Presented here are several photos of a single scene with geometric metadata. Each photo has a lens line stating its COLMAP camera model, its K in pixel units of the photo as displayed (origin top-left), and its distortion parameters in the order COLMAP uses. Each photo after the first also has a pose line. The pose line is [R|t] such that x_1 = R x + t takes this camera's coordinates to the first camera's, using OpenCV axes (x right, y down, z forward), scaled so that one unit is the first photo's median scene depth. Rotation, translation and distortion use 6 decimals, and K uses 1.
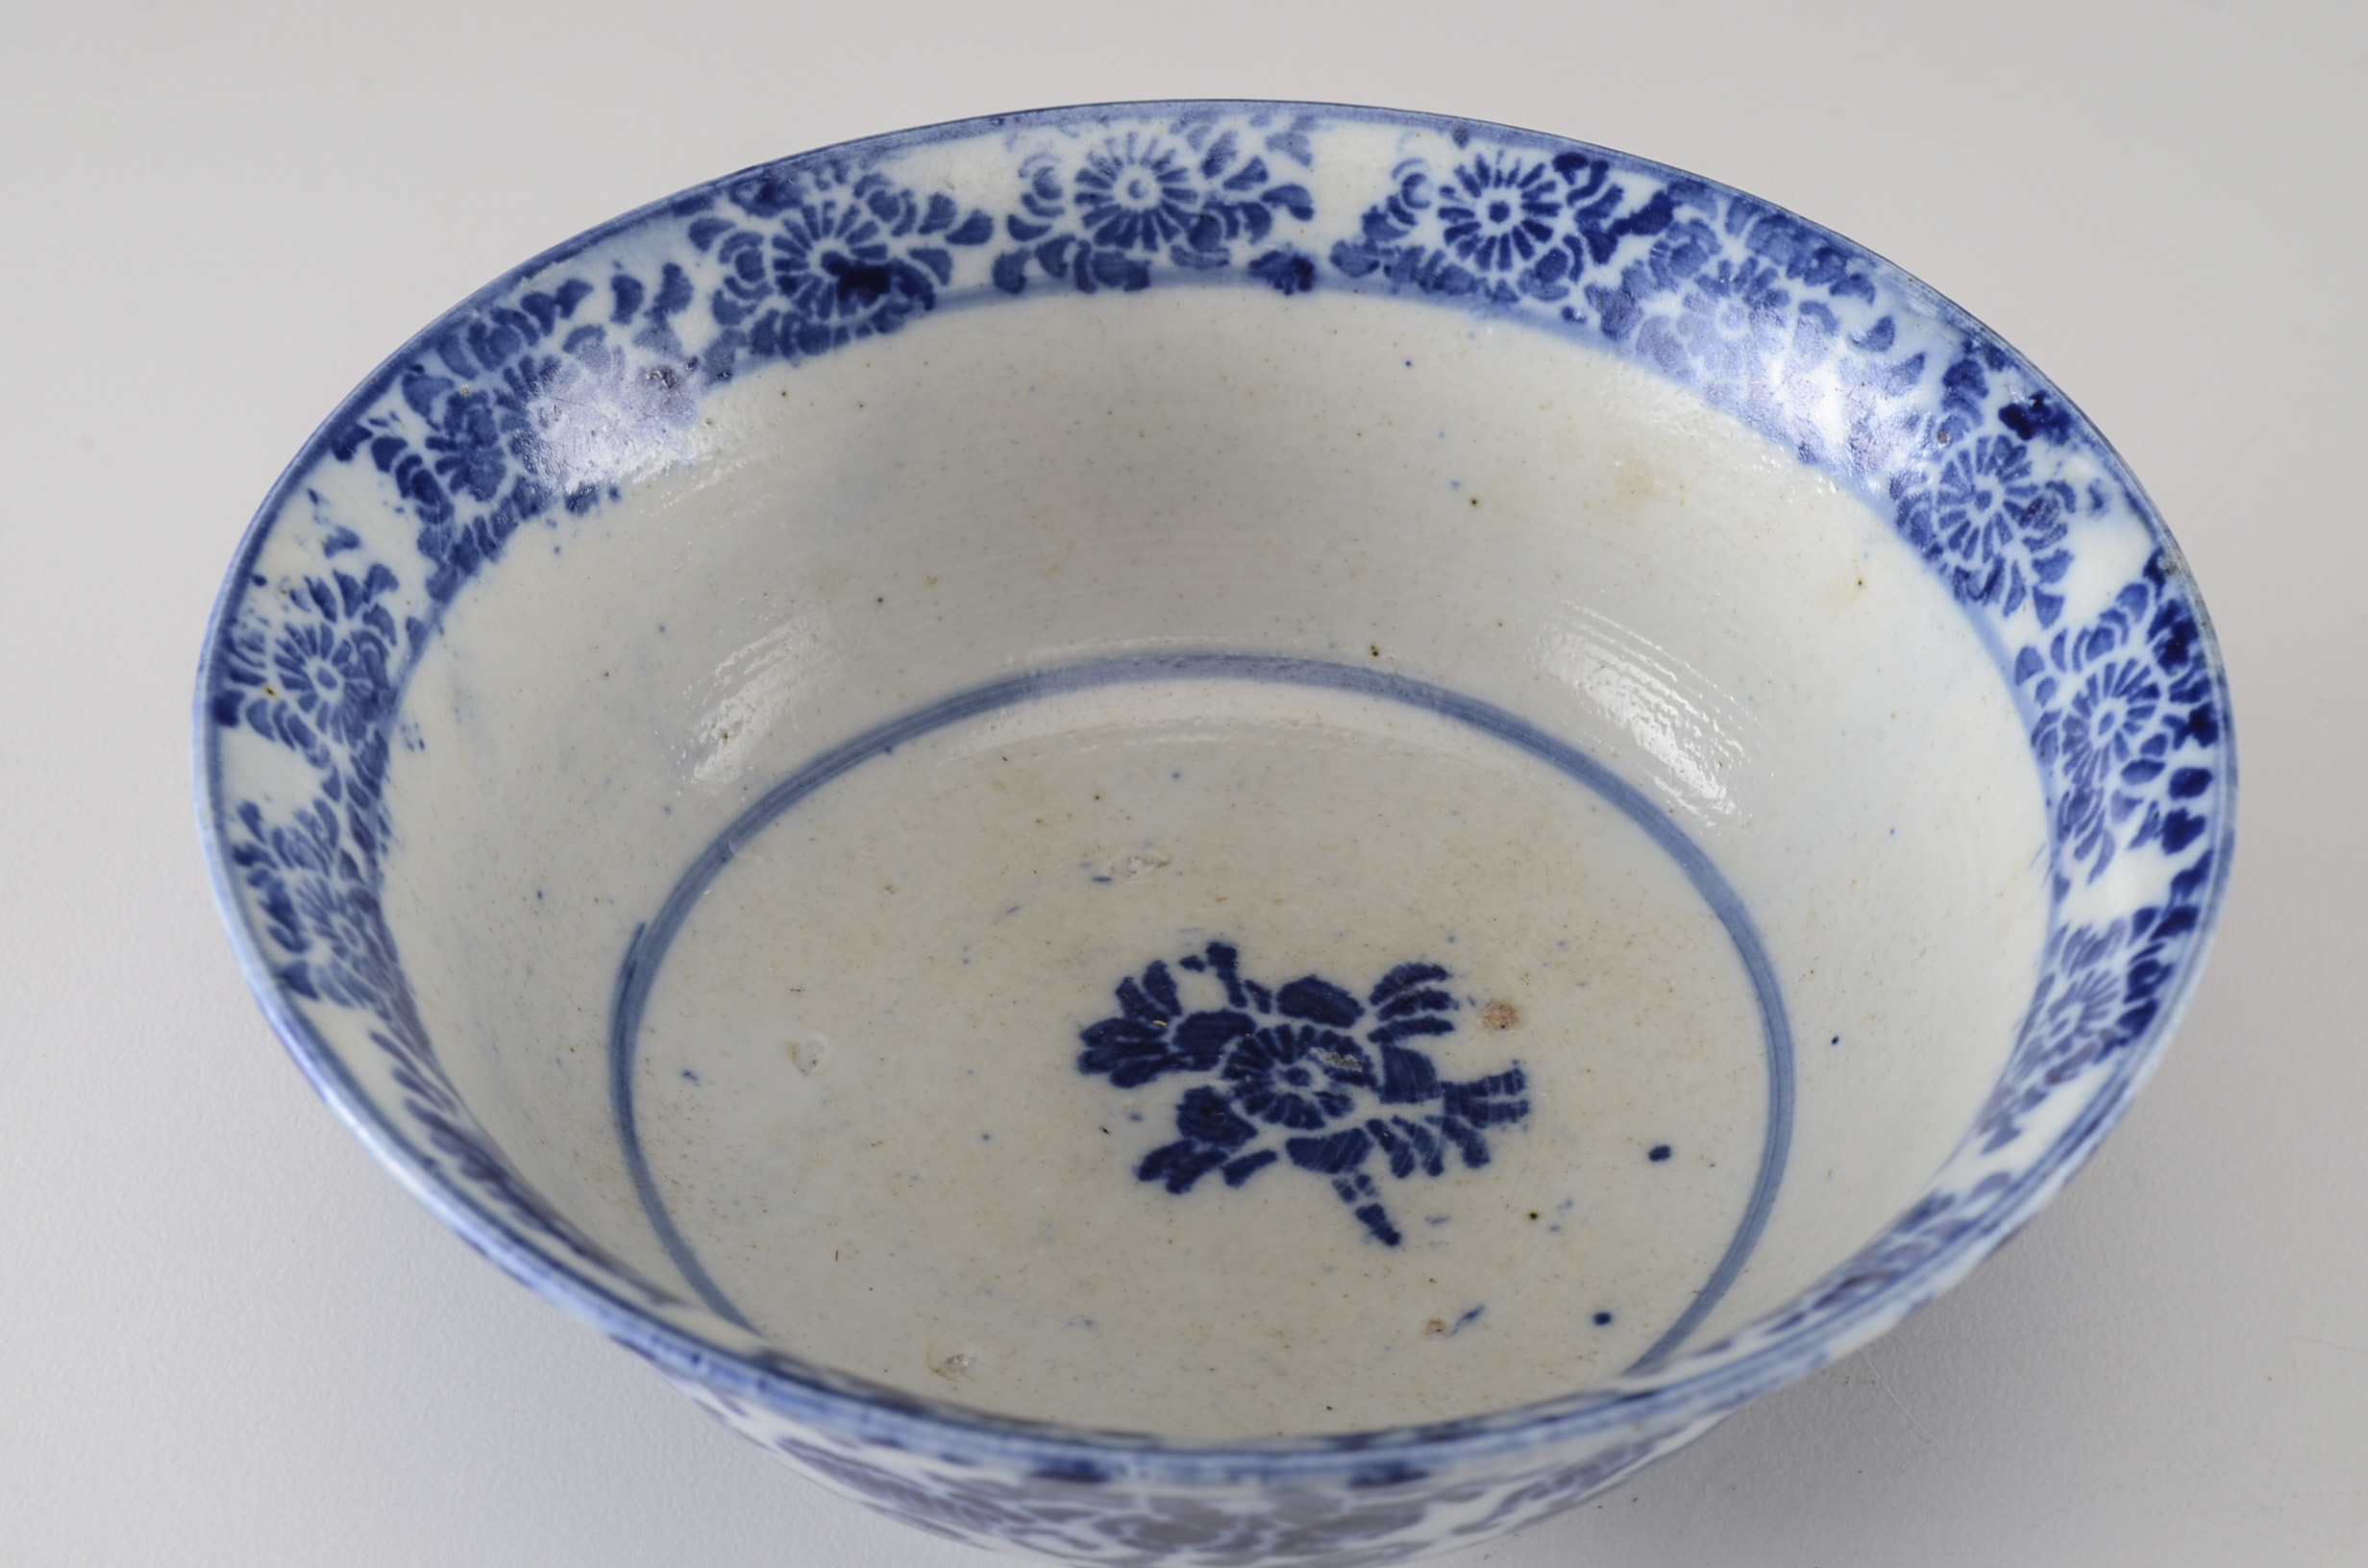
lens RADIAL K [[4376.7, 0, 1184.0], [0, 4376.7, 784.0], [0, 0, 1]] dist [0.017488, -0.075895]
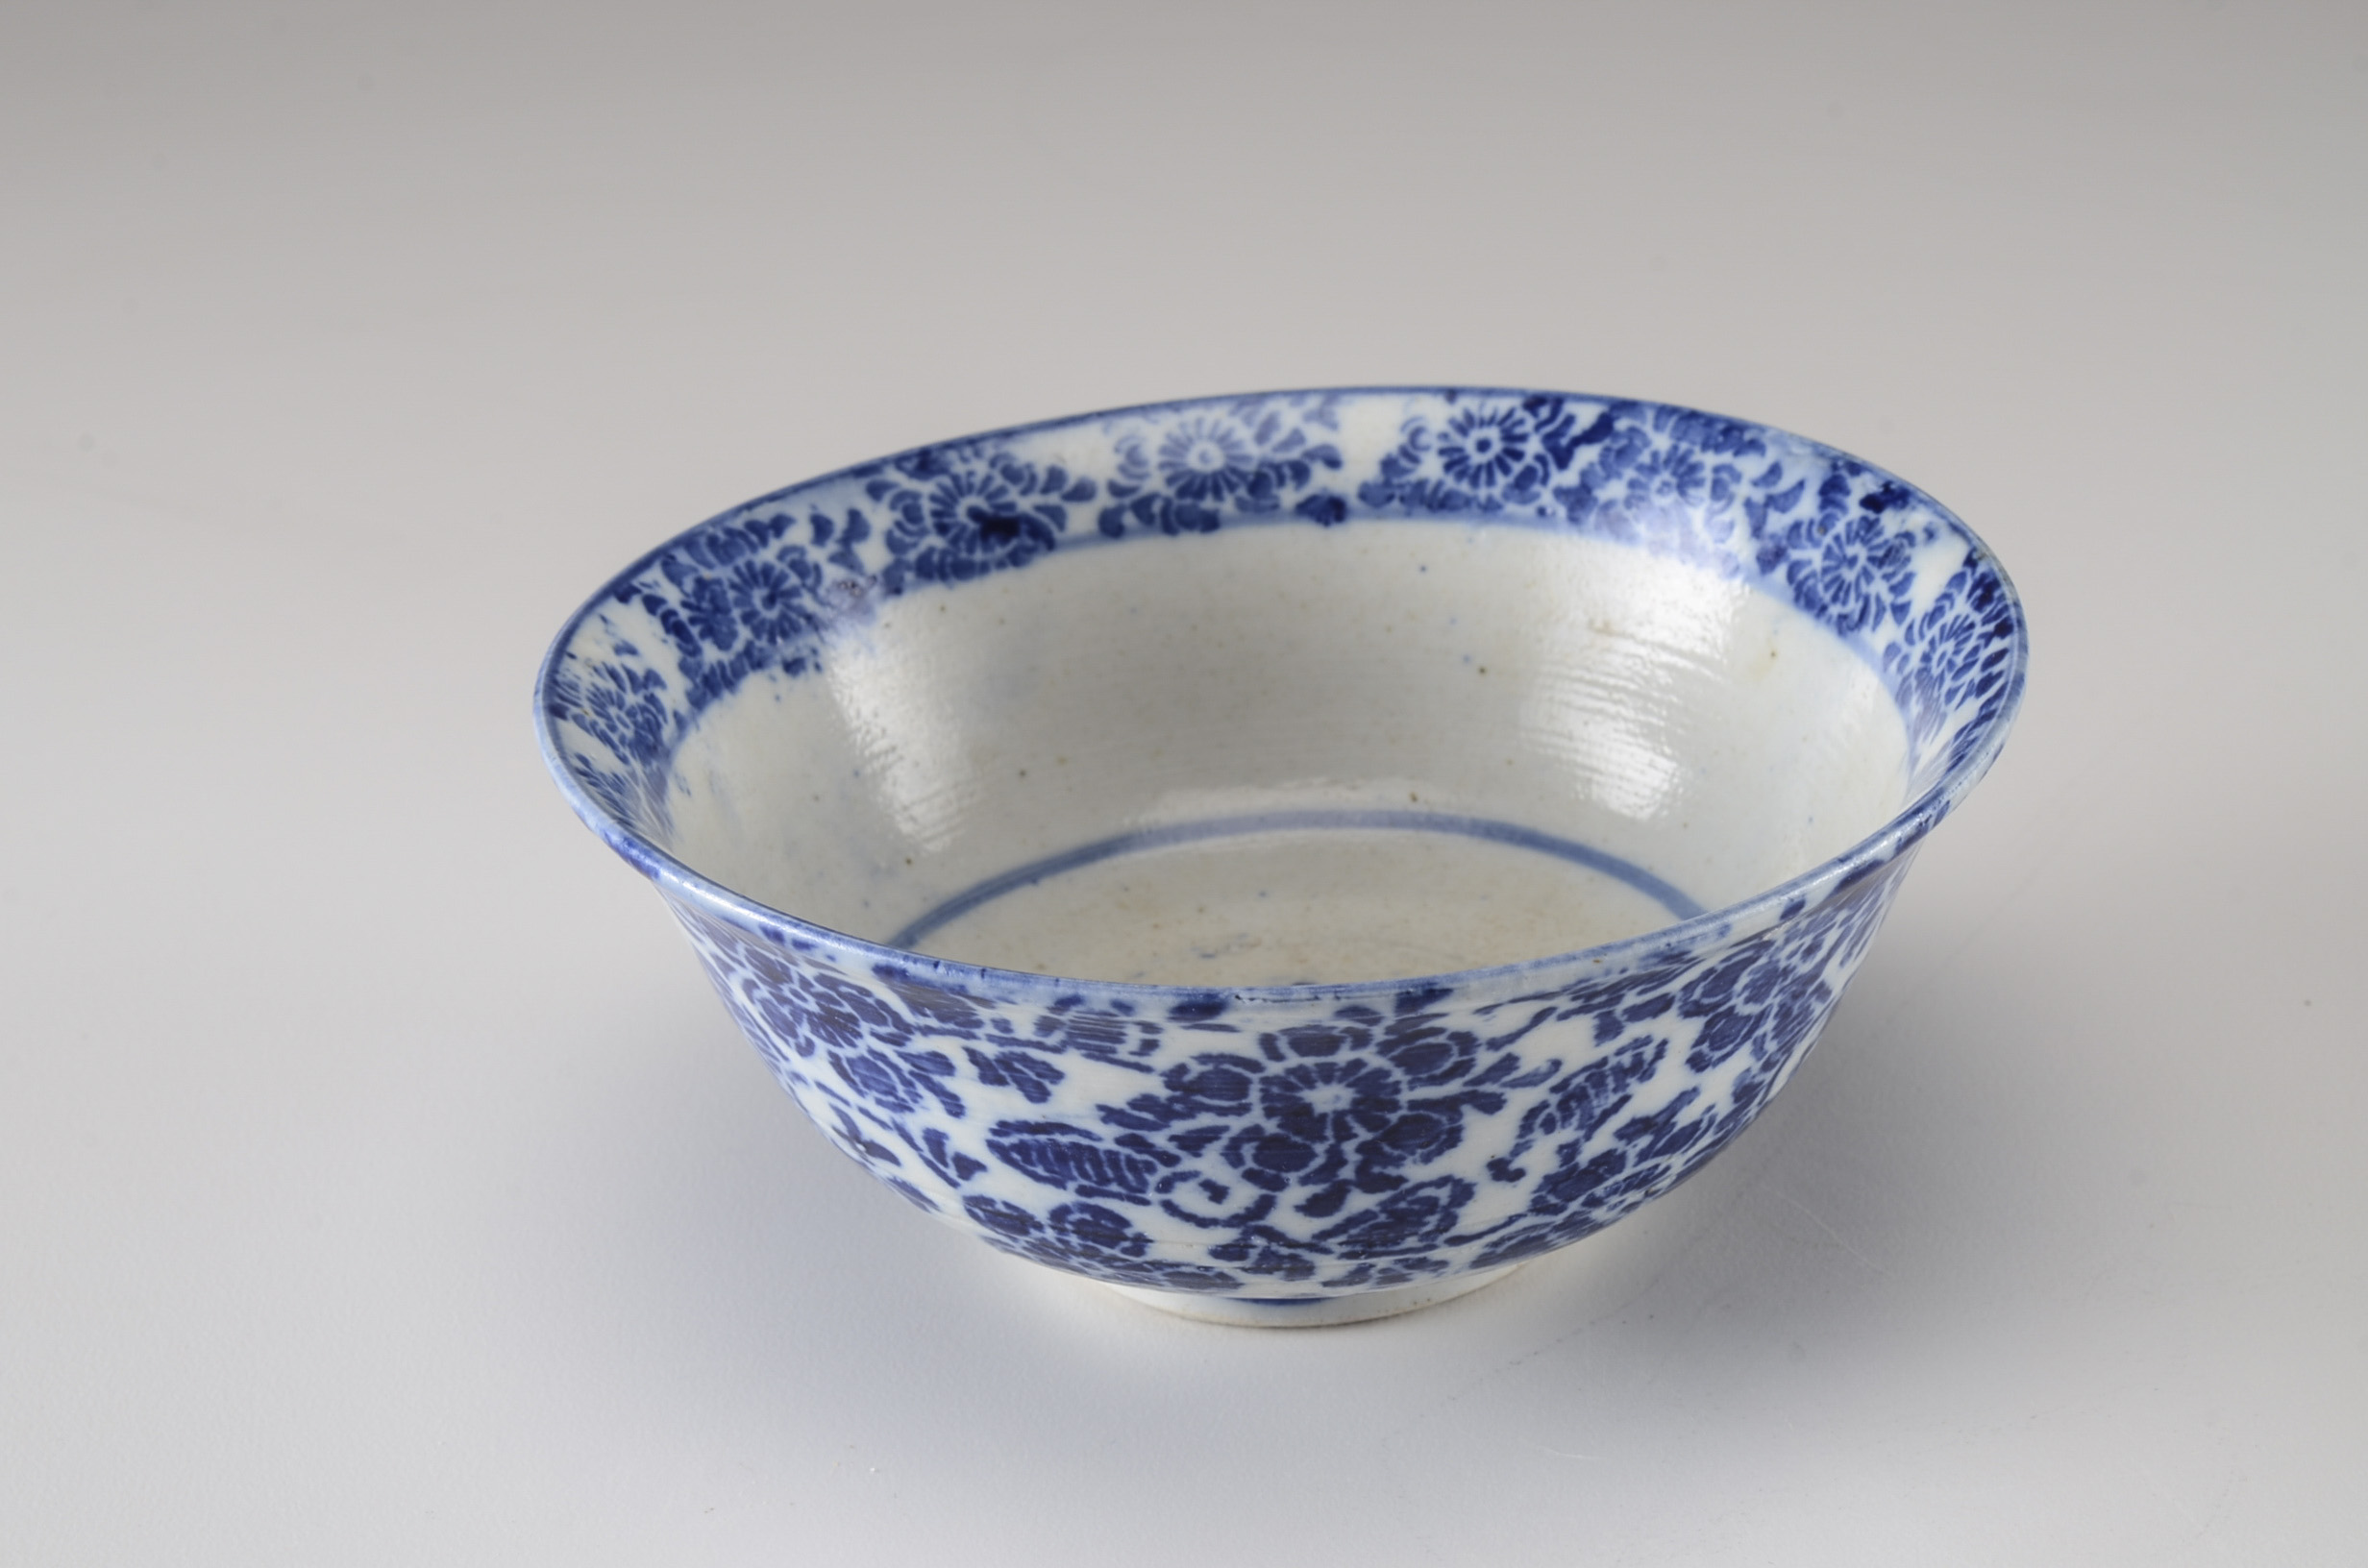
lens RADIAL K [[5327.7, 0, 1184.0], [0, 5327.7, 784.0], [0, 0, 1]] dist [-0.037371, 0.302678]
pose [[0.998137, -0.060161, -0.010145, -0.007212], [0.054411, 0.952995, -0.298059, 0.440979], [0.027600, 0.296952, 0.954494, -0.495497]]
